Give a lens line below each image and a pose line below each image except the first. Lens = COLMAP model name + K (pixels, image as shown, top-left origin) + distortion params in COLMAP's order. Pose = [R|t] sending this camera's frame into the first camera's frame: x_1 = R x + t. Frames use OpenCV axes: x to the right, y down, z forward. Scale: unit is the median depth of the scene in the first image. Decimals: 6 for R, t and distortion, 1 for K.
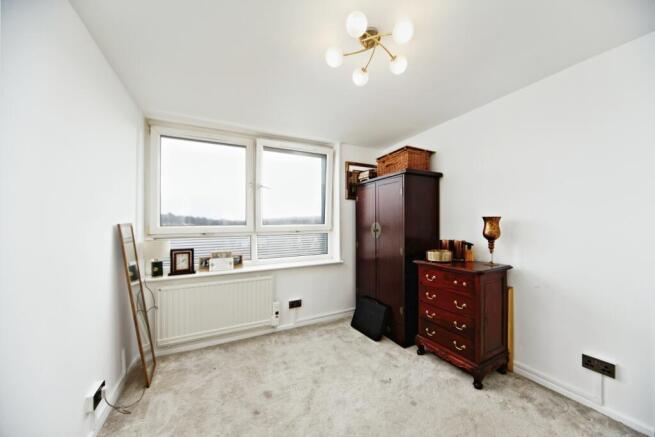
lens RADIAL K [[235.9, 0, 338.4], [0, 235.9, 215.8], [0, 0, 1]] dist [-0.000207, -0.000037]
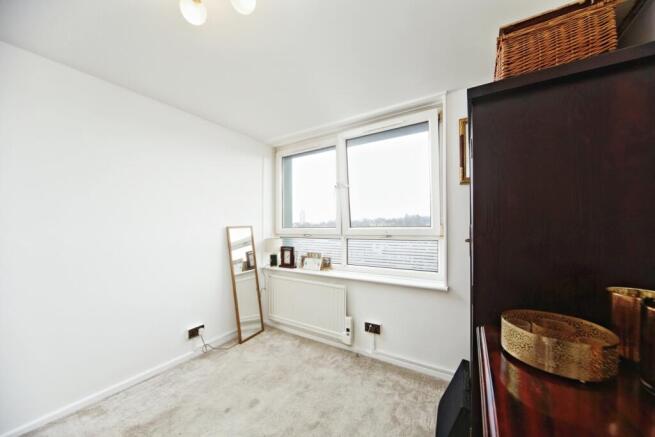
lens RADIAL K [[236.3, 0, 327.0], [0, 236.3, 224.4], [0, 0, 1]] dist [0.000412, -0.000005]
pose [[0.504776, -0.004518, -0.863239, 0.457060], [0.032069, 0.999394, 0.013522, 0.014381], [0.862655, -0.034509, 0.504615, 0.527232]]
